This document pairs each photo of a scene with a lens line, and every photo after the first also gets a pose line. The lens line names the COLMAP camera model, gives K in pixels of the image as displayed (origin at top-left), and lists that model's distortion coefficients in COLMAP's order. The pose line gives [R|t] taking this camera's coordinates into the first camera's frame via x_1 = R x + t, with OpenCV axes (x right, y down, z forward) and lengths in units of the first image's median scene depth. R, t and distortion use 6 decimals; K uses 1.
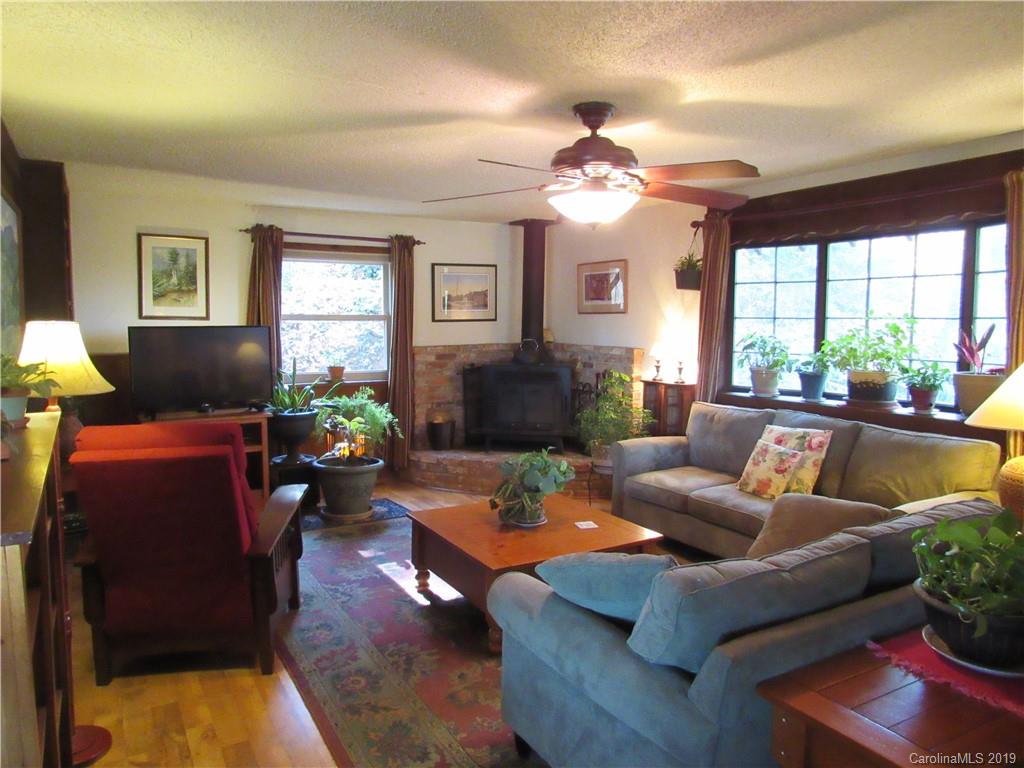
lens RADIAL K [[737.4, 0, 512.0], [0, 737.4, 384.0], [0, 0, 1]] dist [-0.017213, -0.002443]
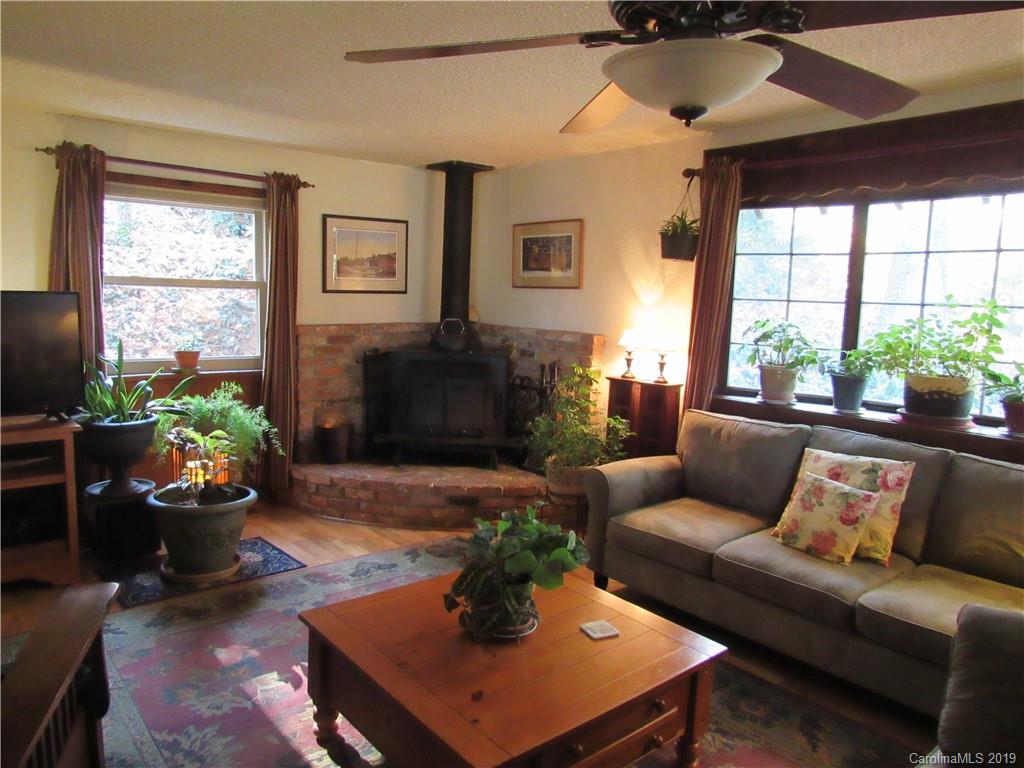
lens RADIAL K [[737.4, 0, 512.0], [0, 737.4, 384.0], [0, 0, 1]] dist [-0.017213, -0.002443]
pose [[0.985955, 0.008039, 0.166818, -0.050797], [-0.013912, 0.999323, 0.034071, -0.023125], [-0.166431, -0.035913, 0.985399, 0.267590]]
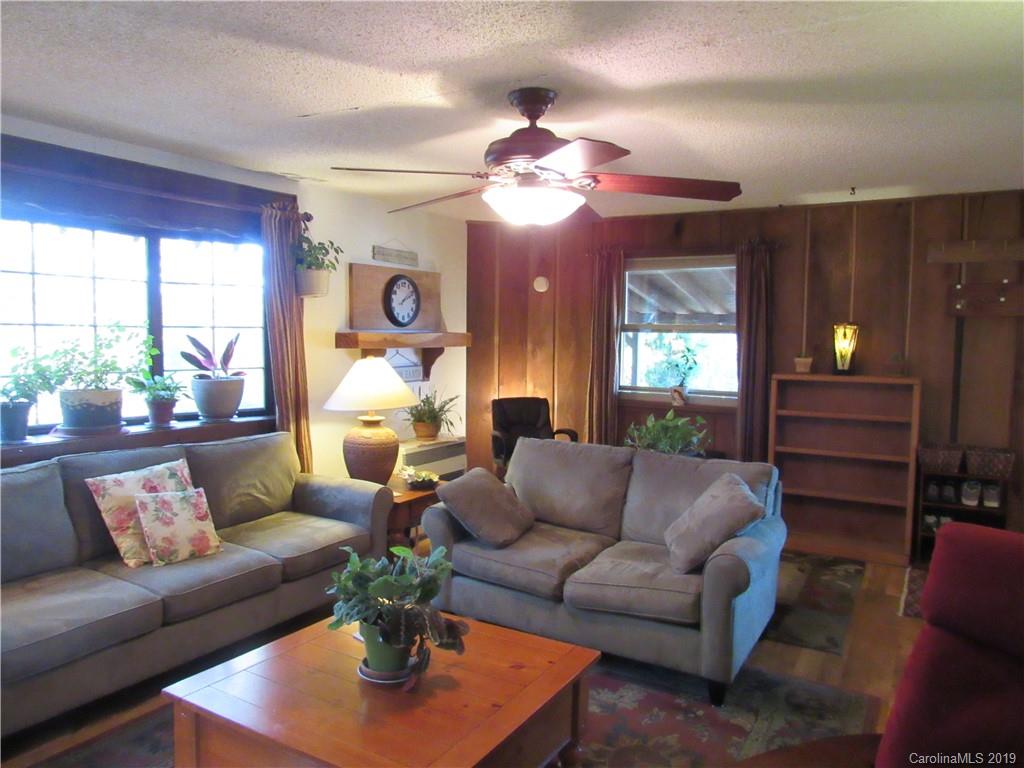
lens RADIAL K [[720.5, 0, 512.0], [0, 720.5, 384.0], [0, 0, 1]] dist [-0.045900, -0.000364]
pose [[-0.489743, -0.069258, 0.869112, -0.340471], [0.063149, 0.991404, 0.114587, -0.068284], [-0.869577, 0.111002, -0.481159, 0.774828]]
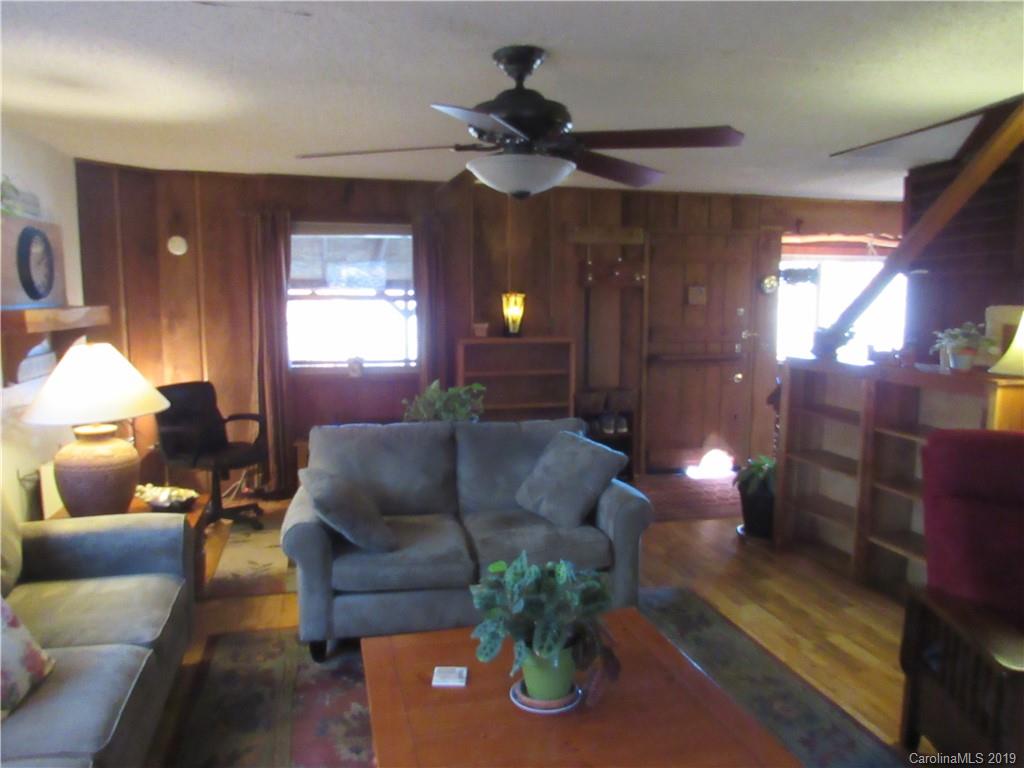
lens RADIAL K [[720.5, 0, 512.0], [0, 720.5, 384.0], [0, 0, 1]] dist [-0.045900, -0.000364]
pose [[-0.966279, -0.035728, 0.255007, -0.051587], [0.016520, 0.979686, 0.199856, -0.090866], [-0.256967, 0.197330, -0.946060, 0.964343]]
